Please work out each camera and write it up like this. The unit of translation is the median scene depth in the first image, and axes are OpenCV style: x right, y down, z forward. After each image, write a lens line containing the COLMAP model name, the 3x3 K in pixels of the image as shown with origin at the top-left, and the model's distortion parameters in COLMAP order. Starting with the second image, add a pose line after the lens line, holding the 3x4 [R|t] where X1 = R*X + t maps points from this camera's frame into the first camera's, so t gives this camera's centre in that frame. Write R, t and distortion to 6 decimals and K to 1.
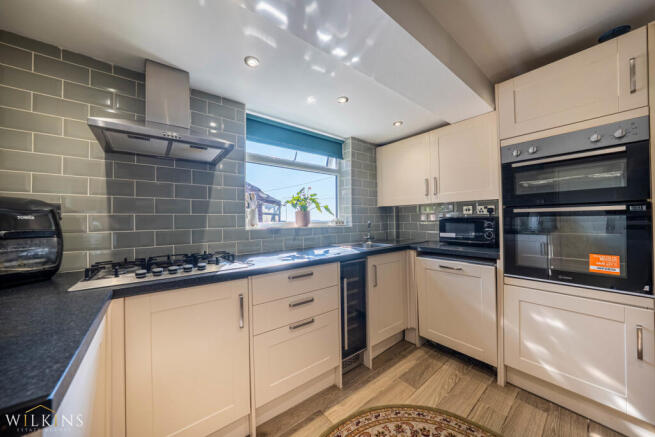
lens RADIAL K [[222.7, 0, 326.5], [0, 222.7, 219.3], [0, 0, 1]] dist [-0.005773, 0.000355]
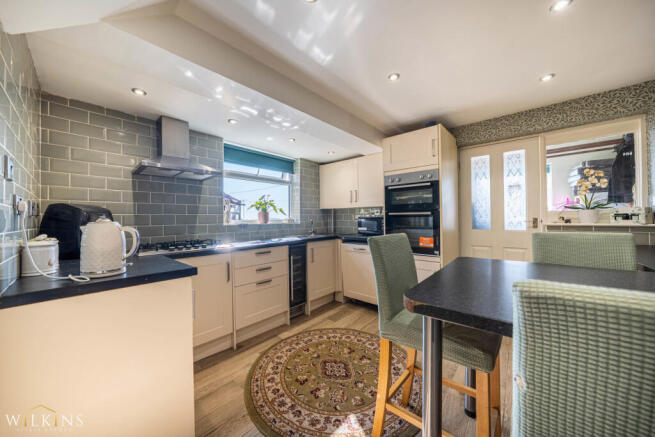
lens RADIAL K [[222.7, 0, 323.2], [0, 222.7, 218.5], [0, 0, 1]] dist [-0.005773, 0.000355]
pose [[0.986211, 0.003314, 0.165459, 0.037103], [-0.003863, 0.999988, 0.002995, -0.003903], [-0.165447, -0.003593, 0.986212, -0.529345]]
